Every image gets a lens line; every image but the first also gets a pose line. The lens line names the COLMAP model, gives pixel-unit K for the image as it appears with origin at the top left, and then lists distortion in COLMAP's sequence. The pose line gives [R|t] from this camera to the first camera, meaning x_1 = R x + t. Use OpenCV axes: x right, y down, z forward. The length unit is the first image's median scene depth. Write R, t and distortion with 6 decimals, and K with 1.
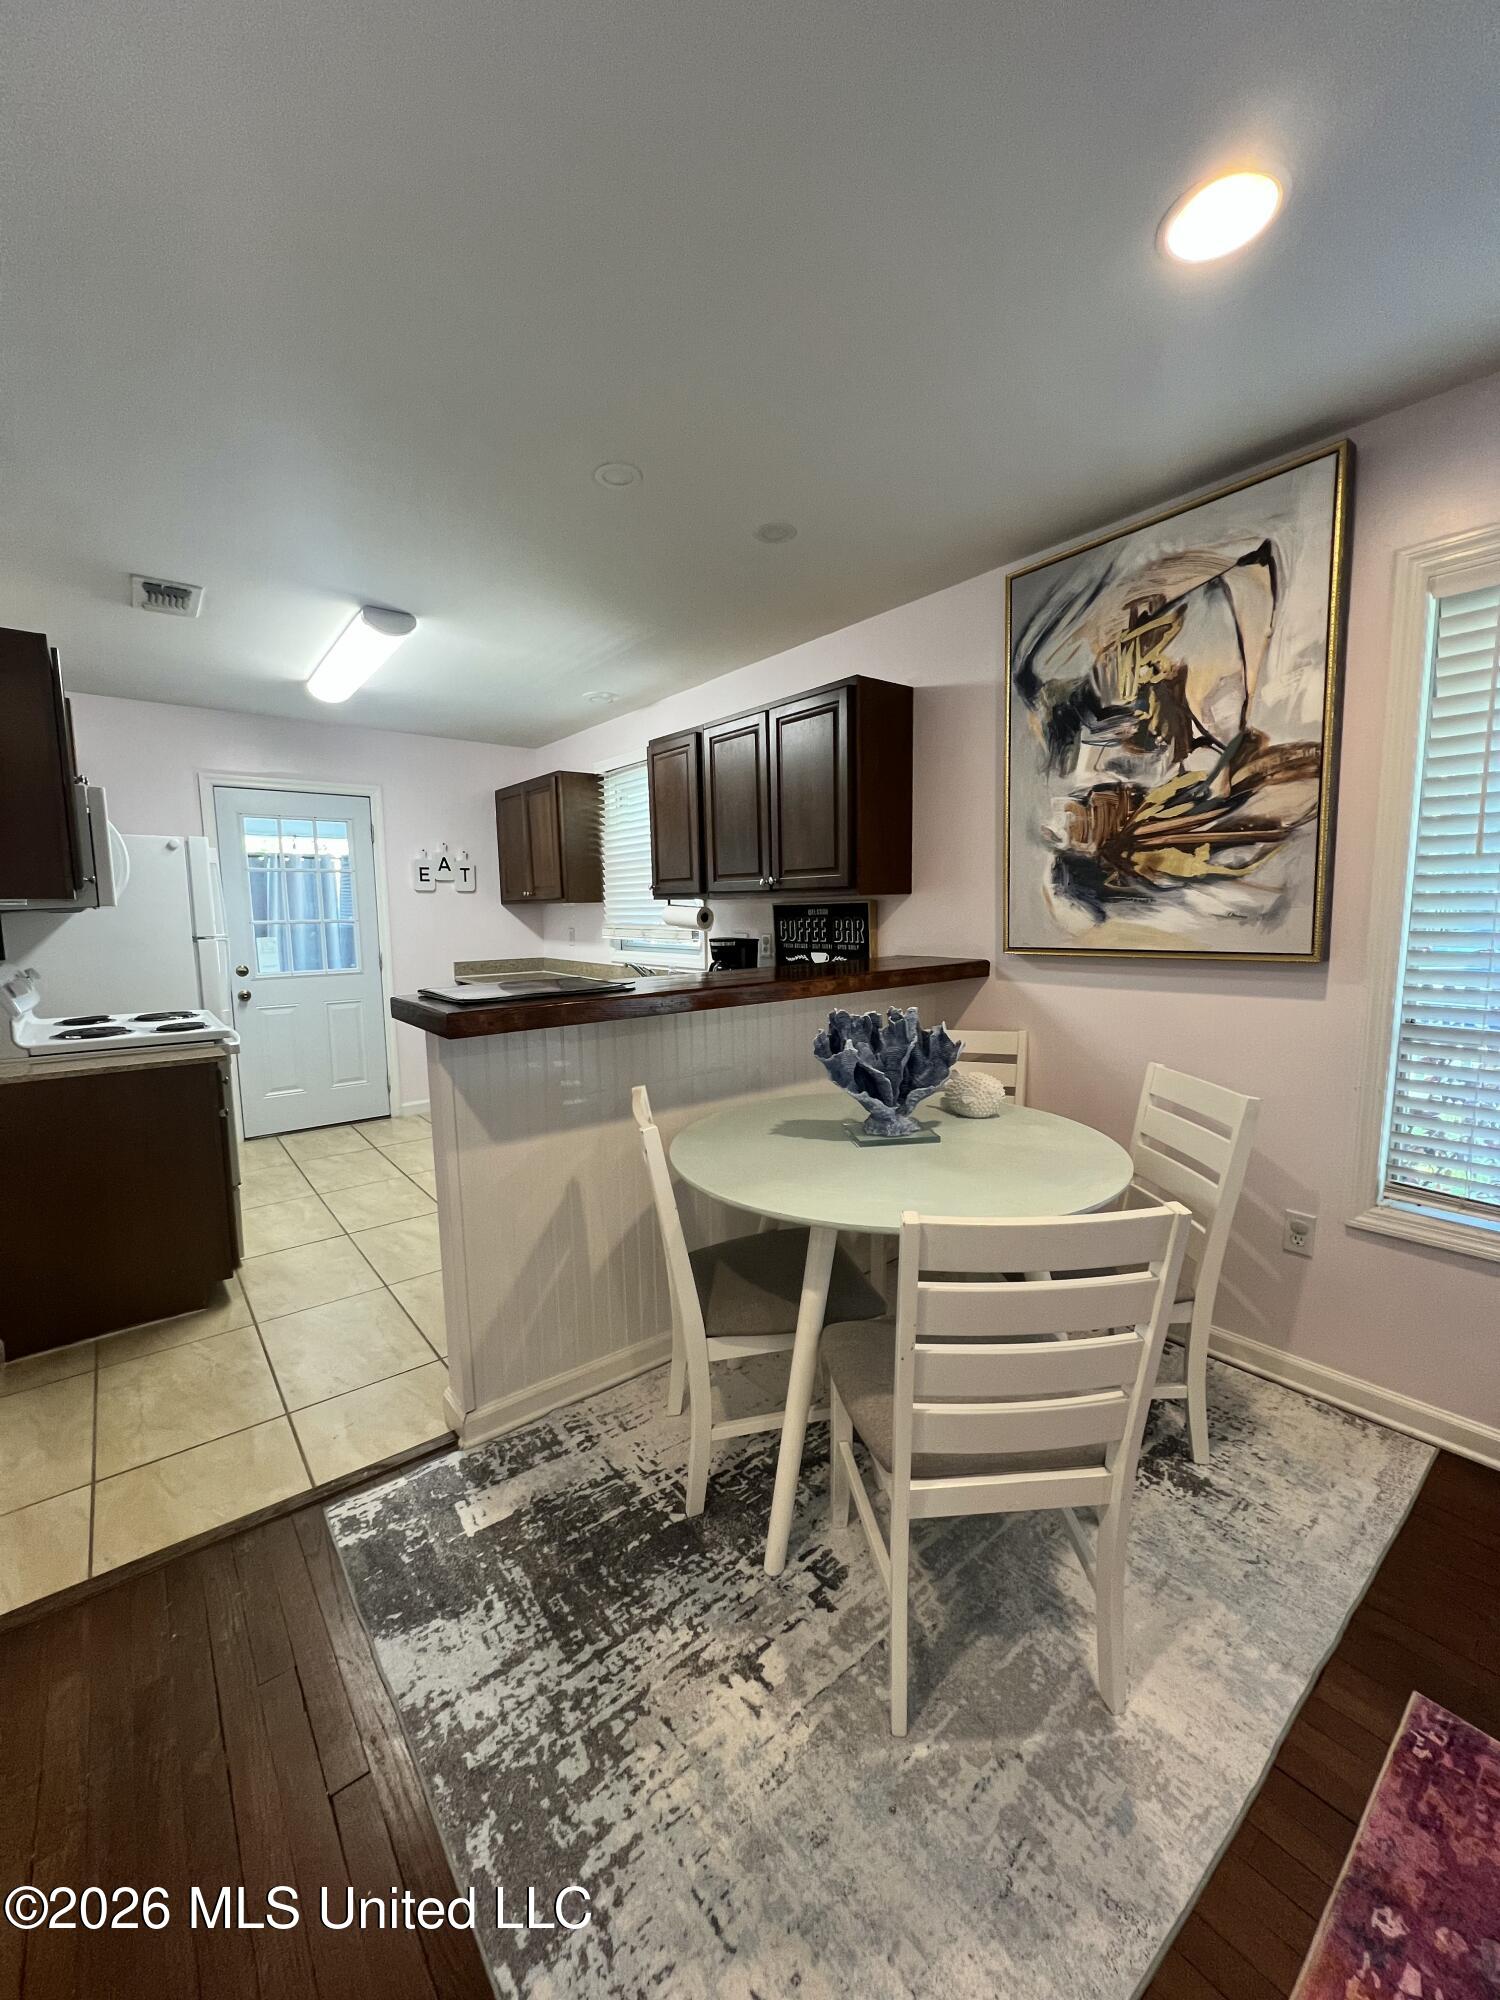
lens RADIAL K [[788.5, 0, 746.4], [0, 788.5, 999.3], [0, 0, 1]] dist [-0.005803, 0.000029]
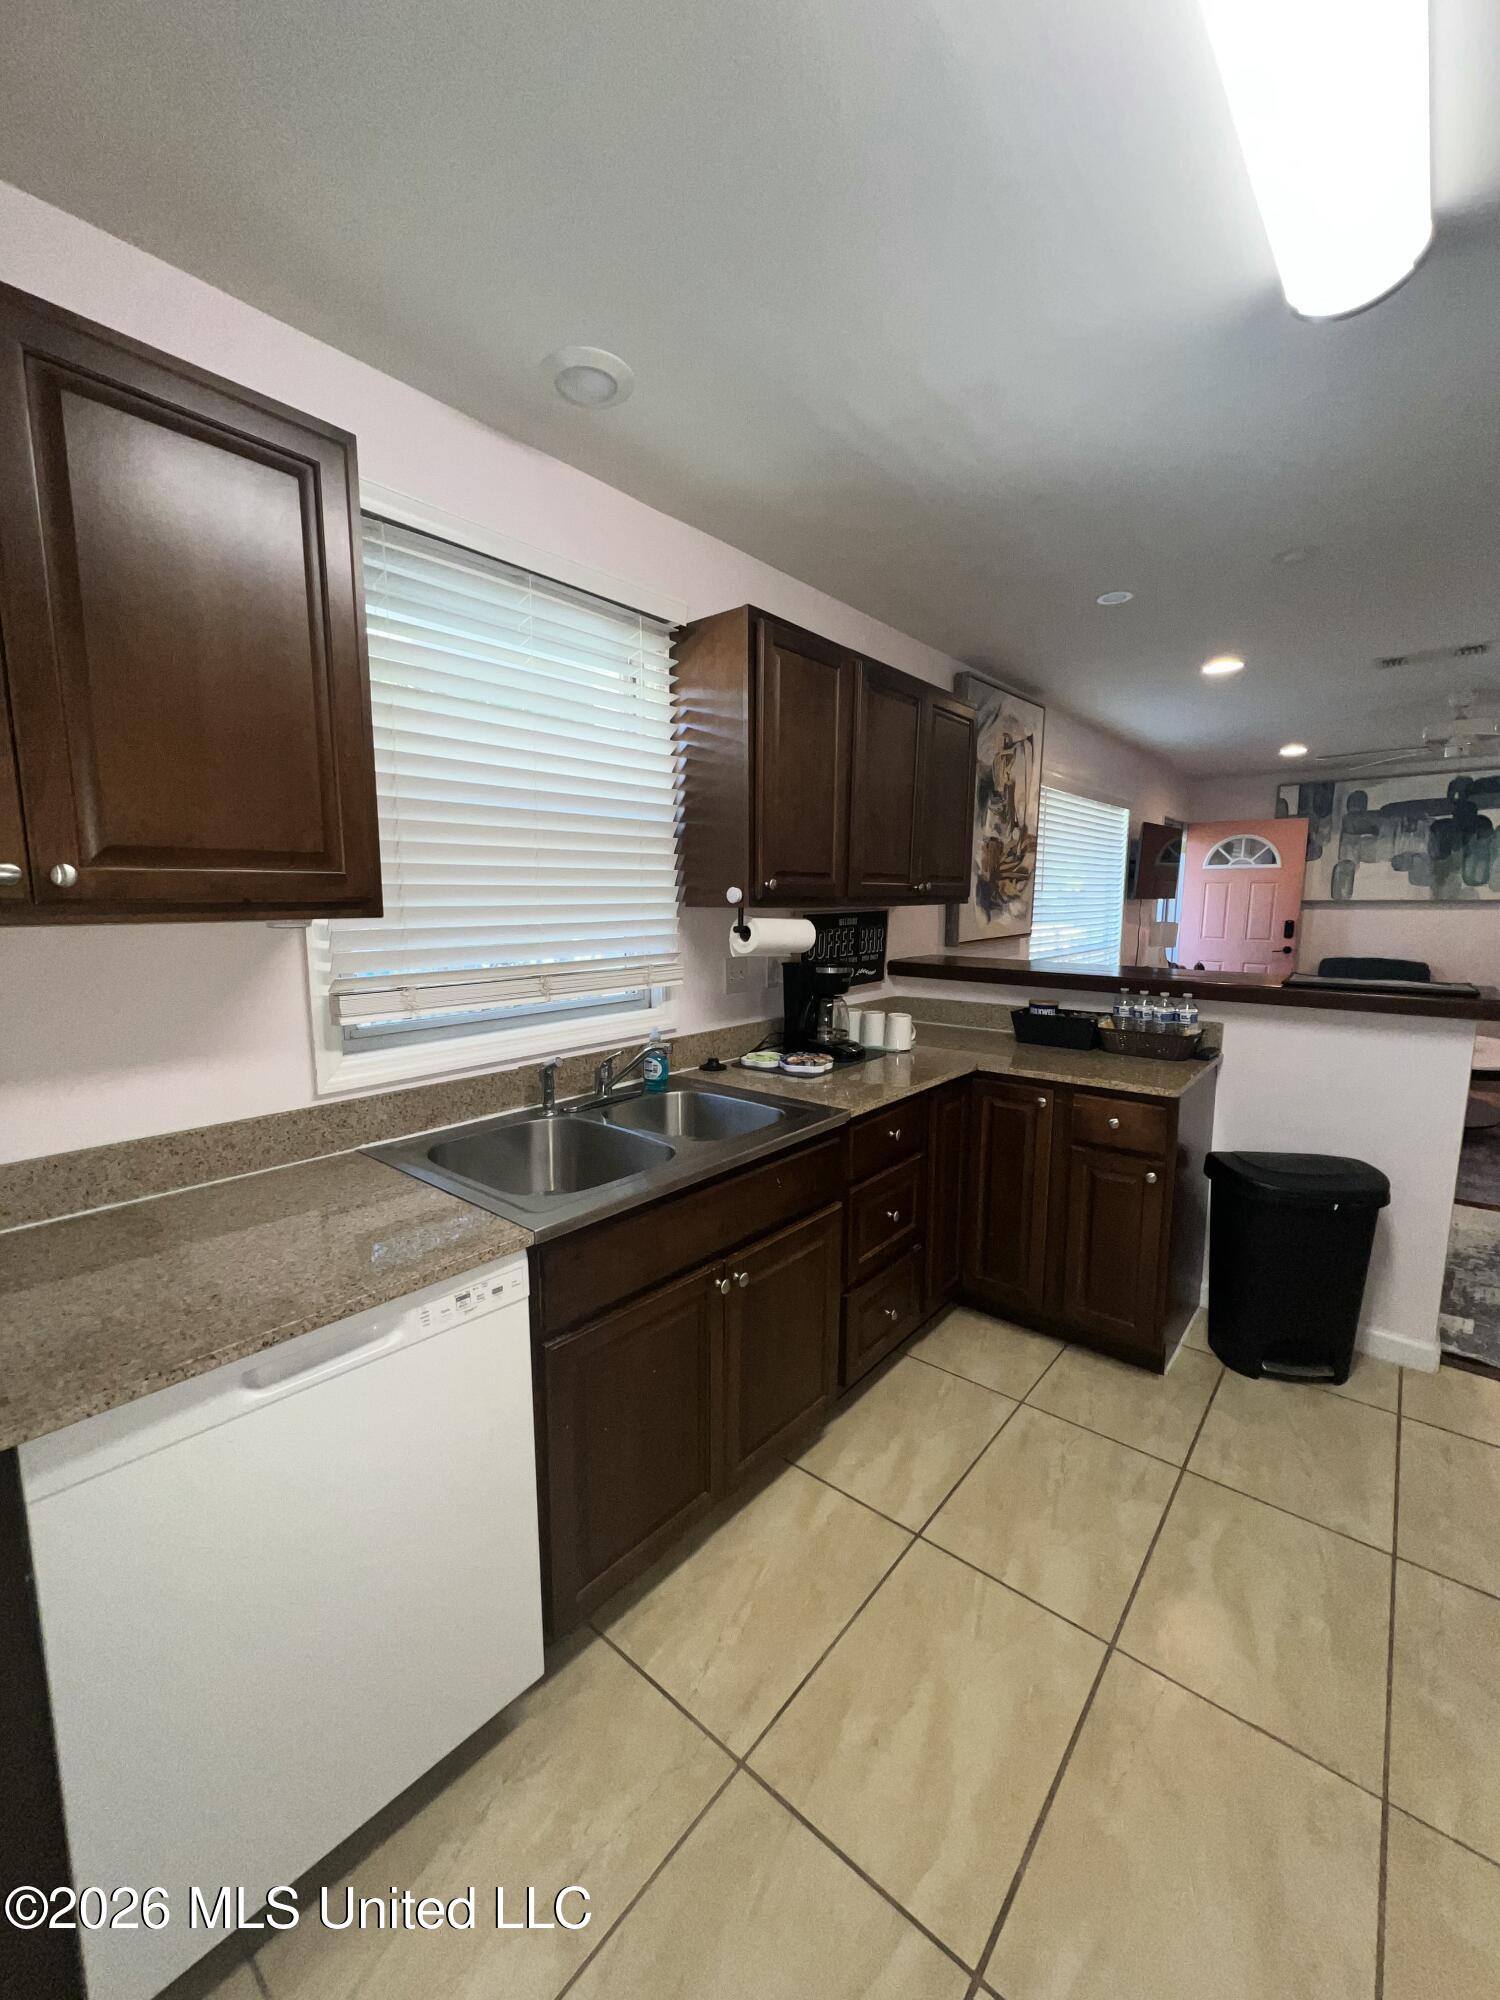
lens RADIAL K [[788.5, 0, 746.4], [0, 788.5, 999.3], [0, 0, 1]] dist [-0.005803, 0.000029]
pose [[-0.191075, -0.116278, 0.974664, -1.382595], [0.118619, 0.982946, 0.140520, -0.299479], [-0.974382, 0.142463, -0.174023, 2.351054]]
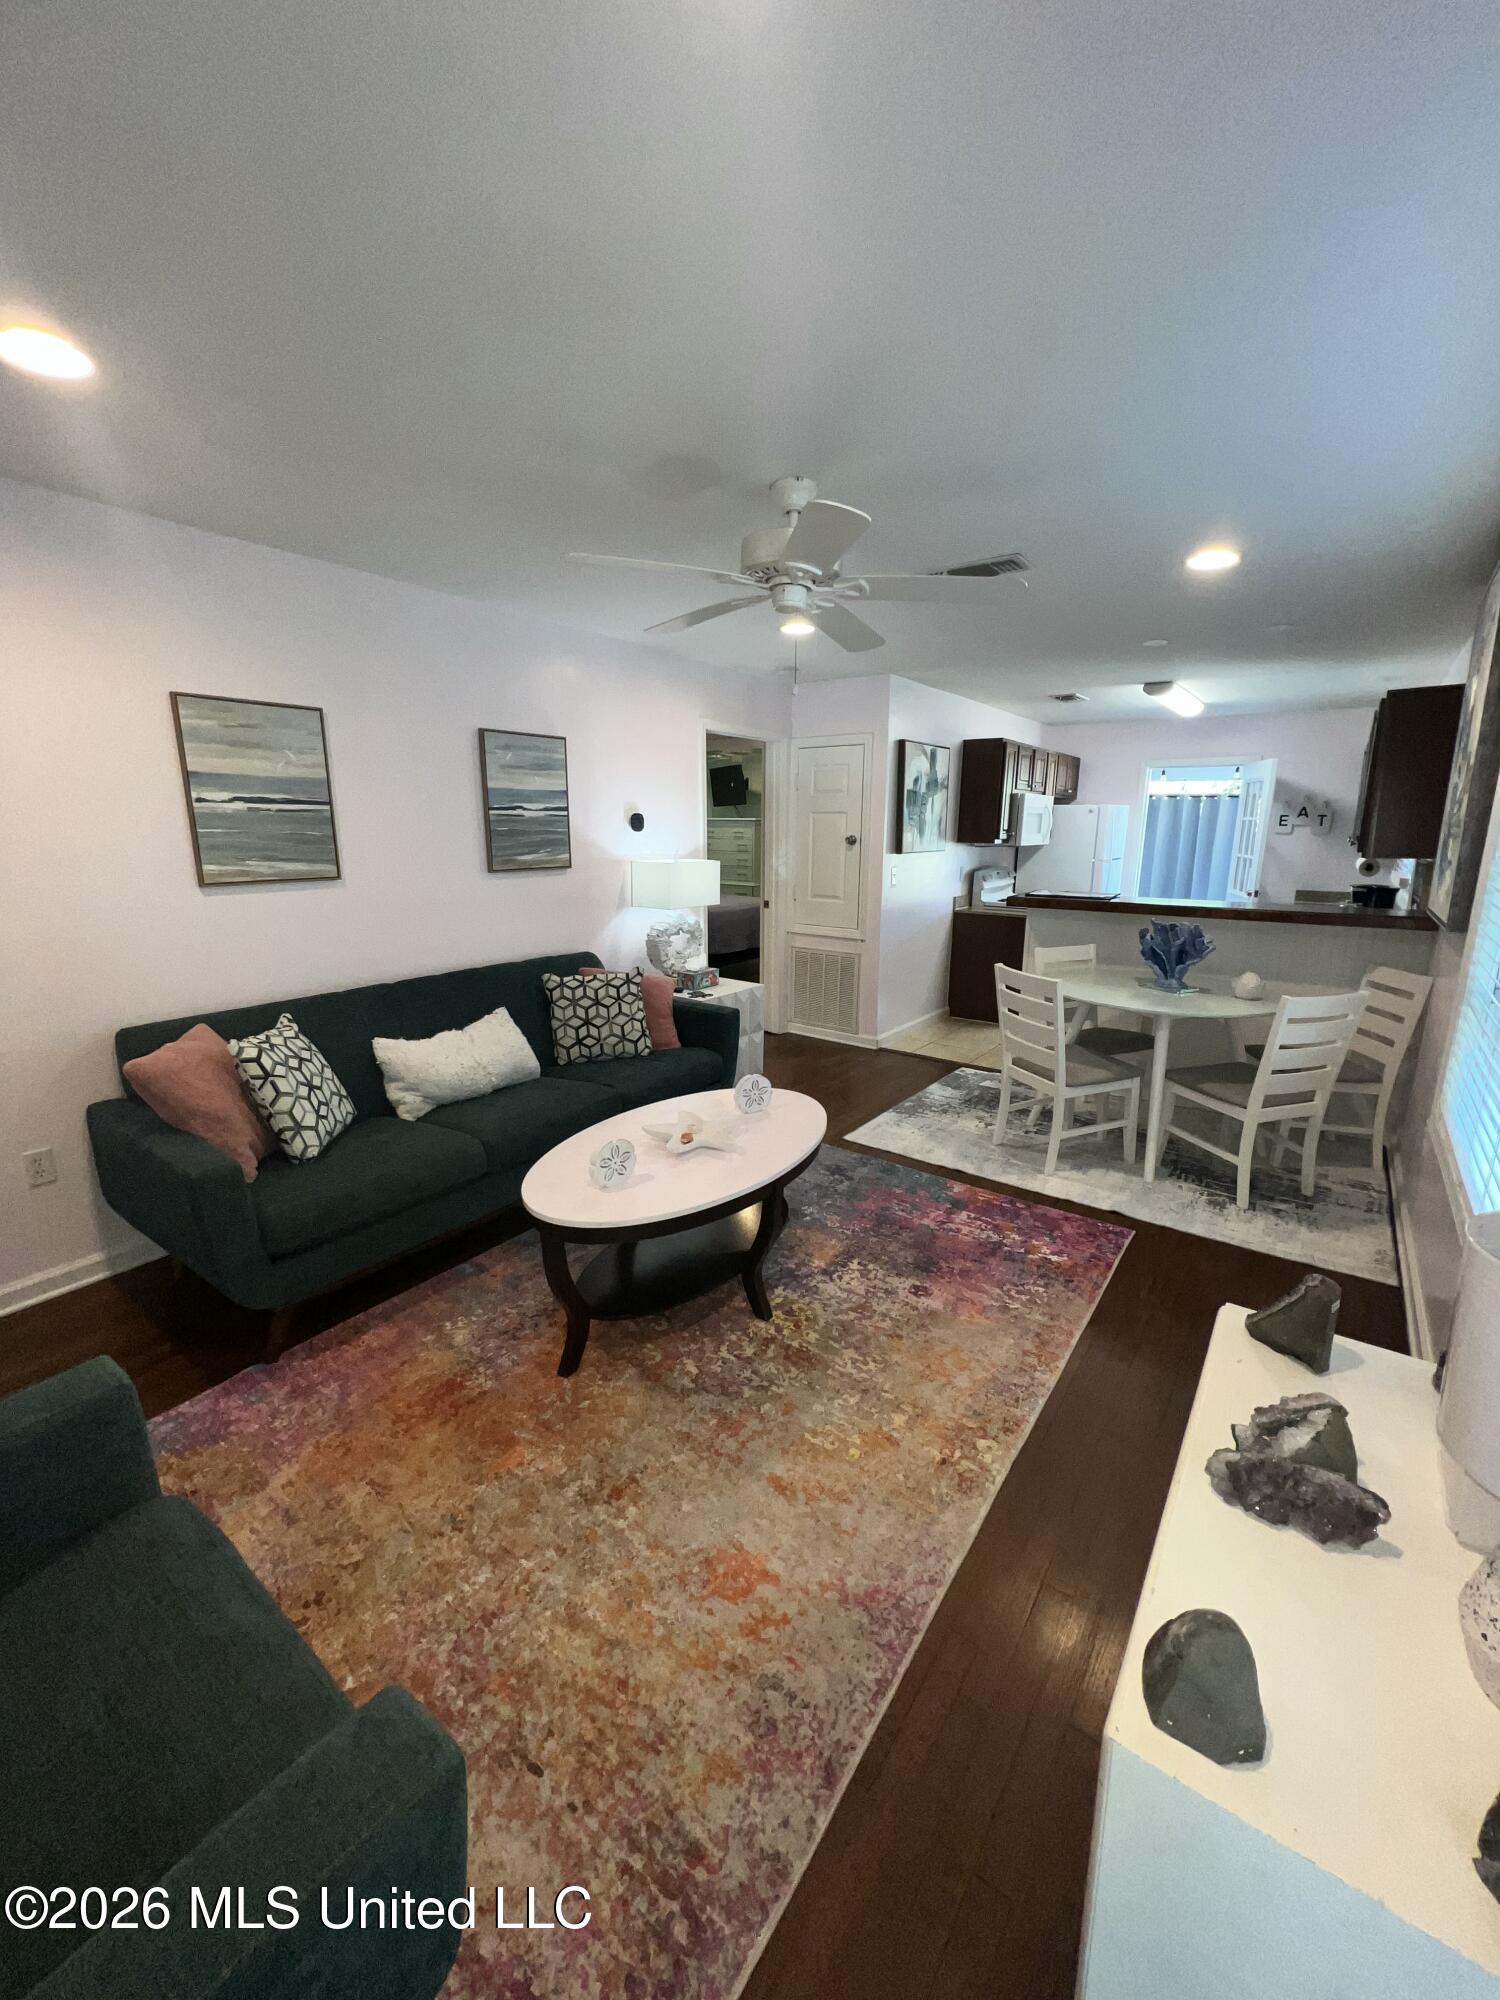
lens RADIAL K [[788.5, 0, 746.4], [0, 788.5, 999.3], [0, 0, 1]] dist [-0.005803, 0.000029]
pose [[0.255738, 0.221079, -0.941128, 1.827376], [-0.116187, 0.973473, 0.197105, -0.063416], [0.959739, 0.058940, 0.274641, -0.532881]]
